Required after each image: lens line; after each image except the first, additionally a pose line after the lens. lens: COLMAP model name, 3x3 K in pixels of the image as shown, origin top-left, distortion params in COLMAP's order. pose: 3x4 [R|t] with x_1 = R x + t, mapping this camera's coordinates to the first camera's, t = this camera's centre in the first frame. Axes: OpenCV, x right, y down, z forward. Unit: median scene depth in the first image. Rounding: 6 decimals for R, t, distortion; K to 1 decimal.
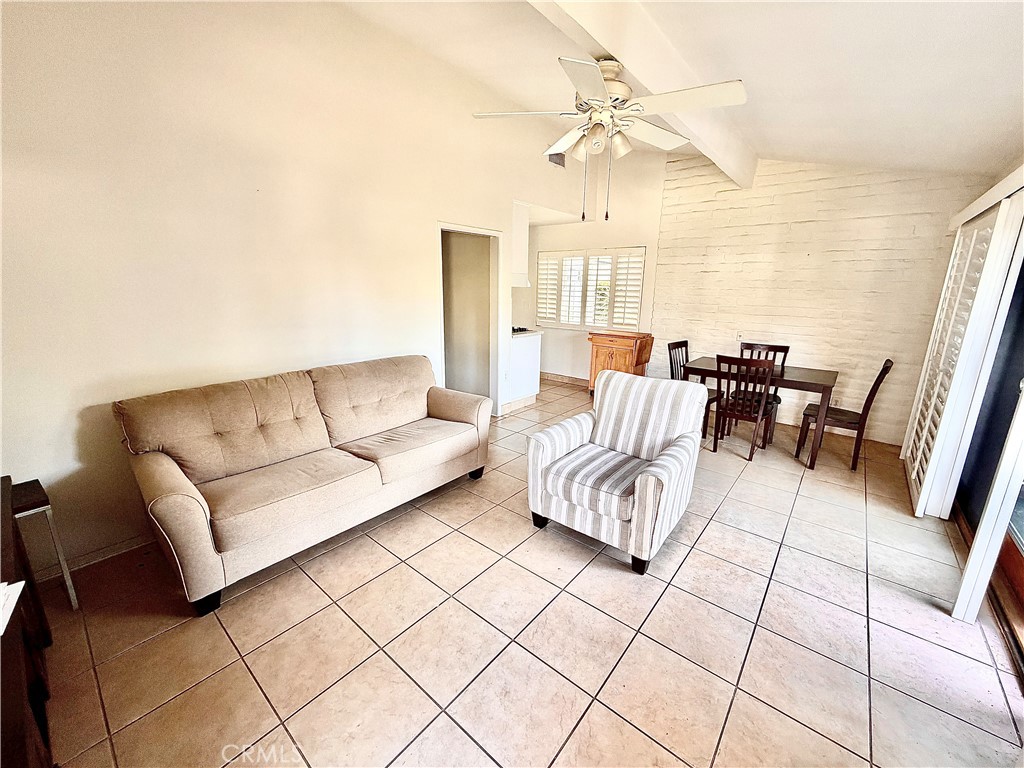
lens RADIAL K [[406.0, 0, 512.5], [0, 406.0, 385.3], [0, 0, 1]] dist [0.003139, 0.000427]
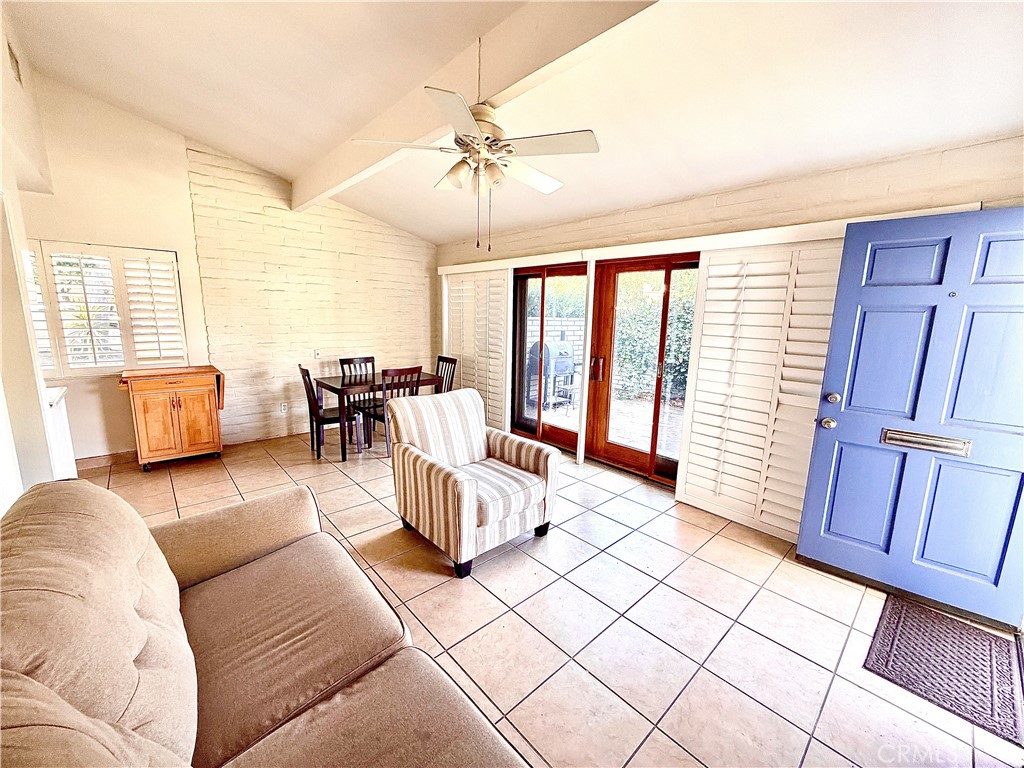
lens RADIAL K [[406.0, 0, 510.8], [0, 406.0, 380.6], [0, 0, 1]] dist [0.003139, 0.000427]
pose [[0.131356, -0.178111, 0.975204, -0.377855], [0.217508, 0.964935, 0.146939, -0.096176], [-0.967179, 0.192813, 0.165491, 0.350638]]
